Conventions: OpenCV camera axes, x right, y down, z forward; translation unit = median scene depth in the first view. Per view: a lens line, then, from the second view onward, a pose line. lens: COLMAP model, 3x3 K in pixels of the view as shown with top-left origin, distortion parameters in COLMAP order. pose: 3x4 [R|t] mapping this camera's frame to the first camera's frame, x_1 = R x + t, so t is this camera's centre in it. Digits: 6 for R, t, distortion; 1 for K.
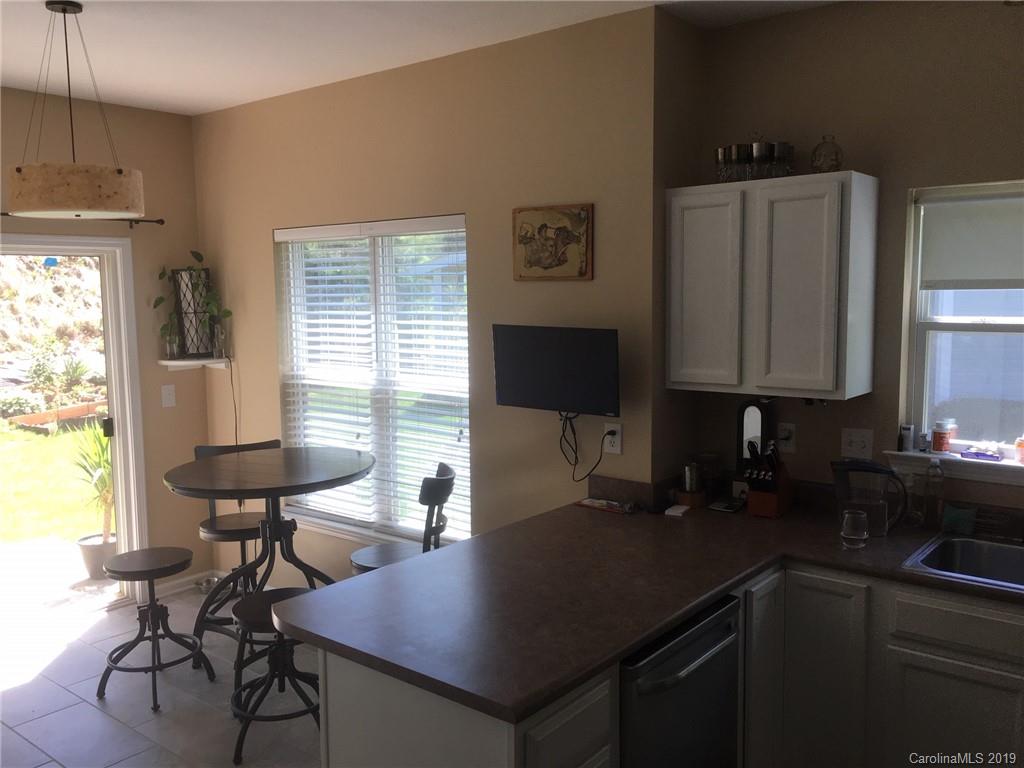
lens RADIAL K [[872.0, 0, 512.0], [0, 872.0, 384.0], [0, 0, 1]] dist [0.071029, -0.106847]
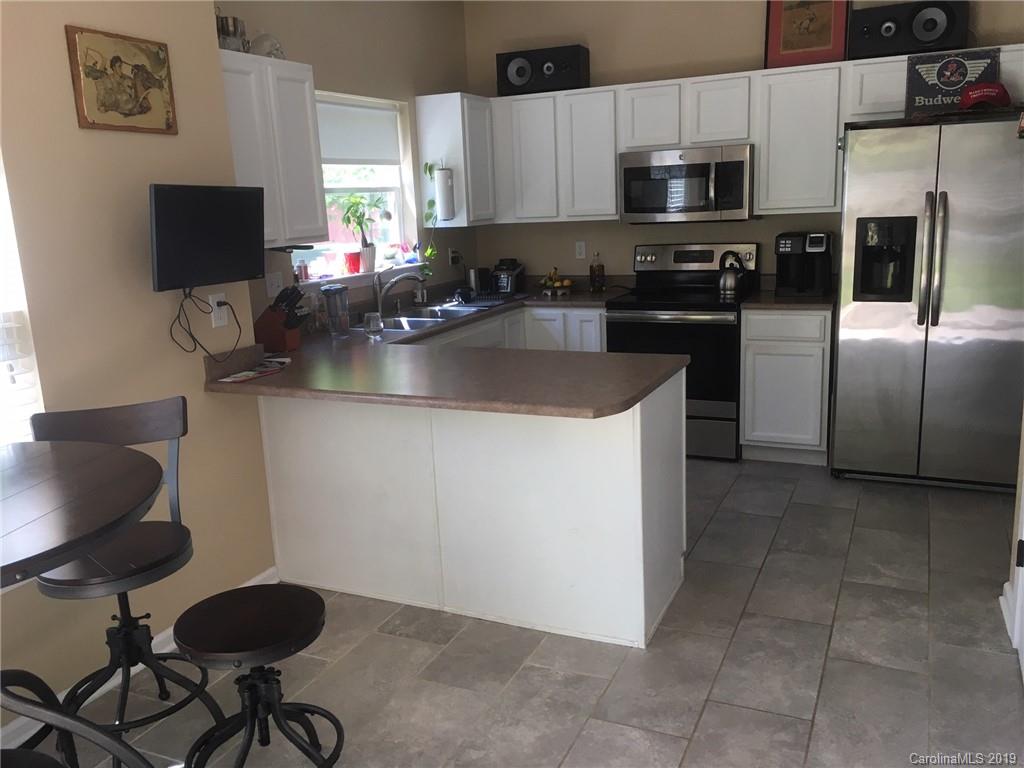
lens RADIAL K [[872.0, 0, 512.0], [0, 872.0, 384.0], [0, 0, 1]] dist [0.071029, -0.106847]
pose [[-0.244380, -0.188731, 0.951136, -0.857034], [0.142734, 0.963190, 0.227797, -0.031051], [-0.959117, 0.191428, -0.208446, 0.887987]]
